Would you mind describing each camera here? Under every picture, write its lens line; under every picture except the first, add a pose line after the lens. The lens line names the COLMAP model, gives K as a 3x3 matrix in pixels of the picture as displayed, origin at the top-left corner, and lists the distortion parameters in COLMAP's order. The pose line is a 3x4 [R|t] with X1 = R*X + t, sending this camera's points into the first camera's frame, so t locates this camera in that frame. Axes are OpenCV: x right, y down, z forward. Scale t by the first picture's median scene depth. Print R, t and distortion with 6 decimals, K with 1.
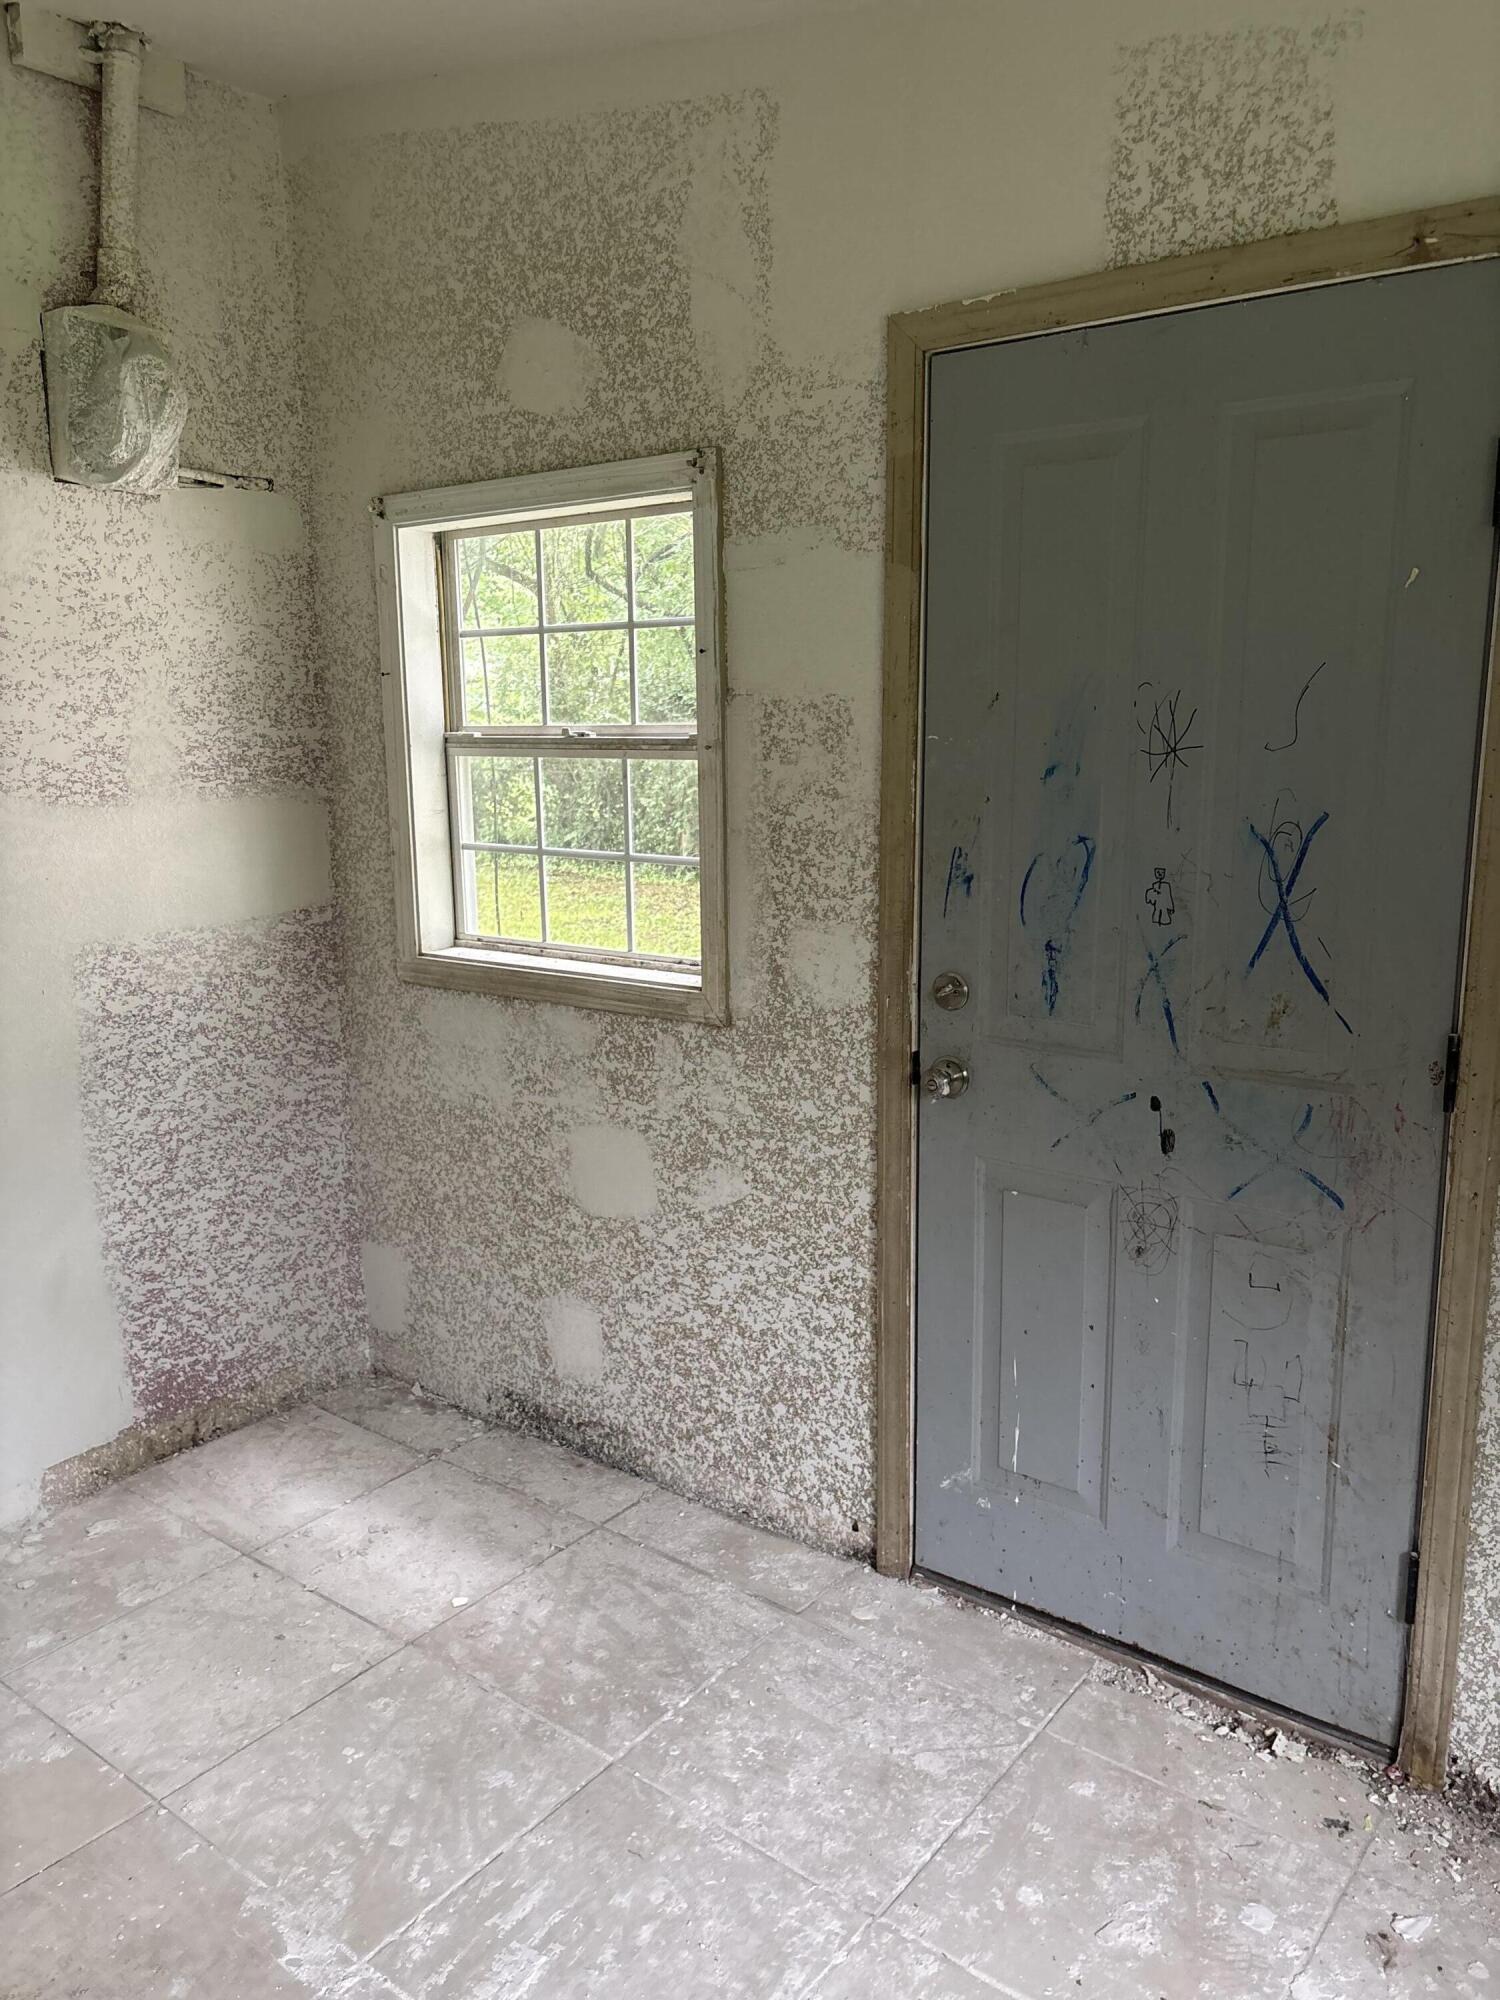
lens RADIAL K [[1532.8, 0, 742.9], [0, 1532.8, 1003.9], [0, 0, 1]] dist [0.043990, -0.036232]
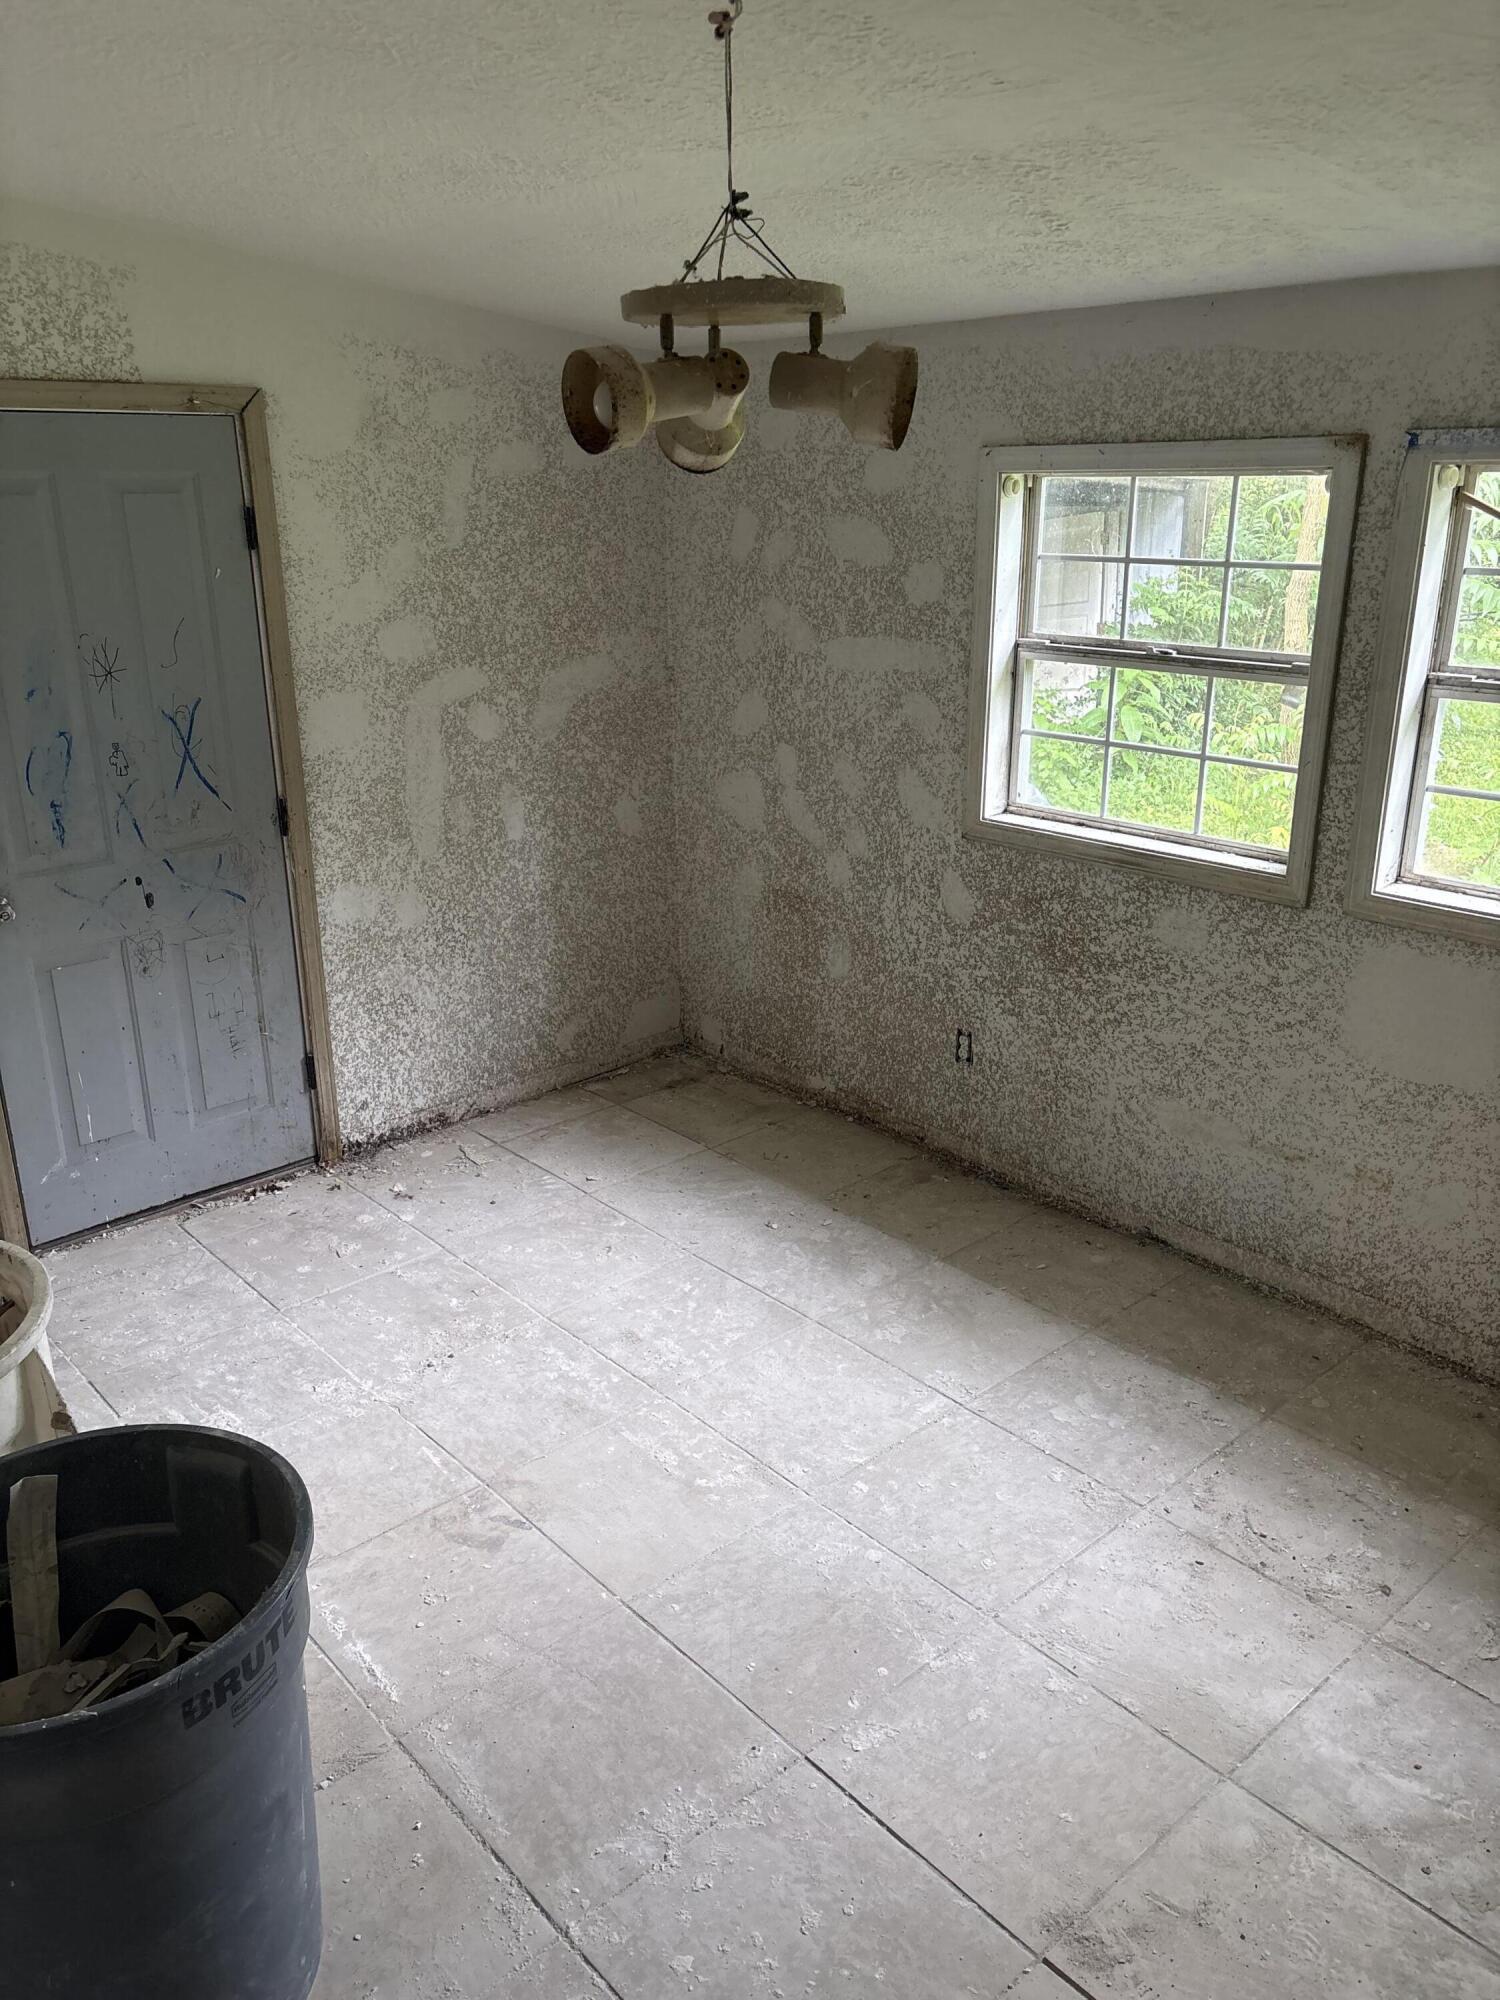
lens RADIAL K [[1532.8, 0, 739.3], [0, 1532.8, 1045.7], [0, 0, 1]] dist [0.043990, -0.036232]
pose [[0.179509, -0.344592, 0.921430, -1.338260], [0.196275, 0.930358, 0.309693, -0.175620], [-0.963977, 0.125261, 0.234642, -0.026441]]
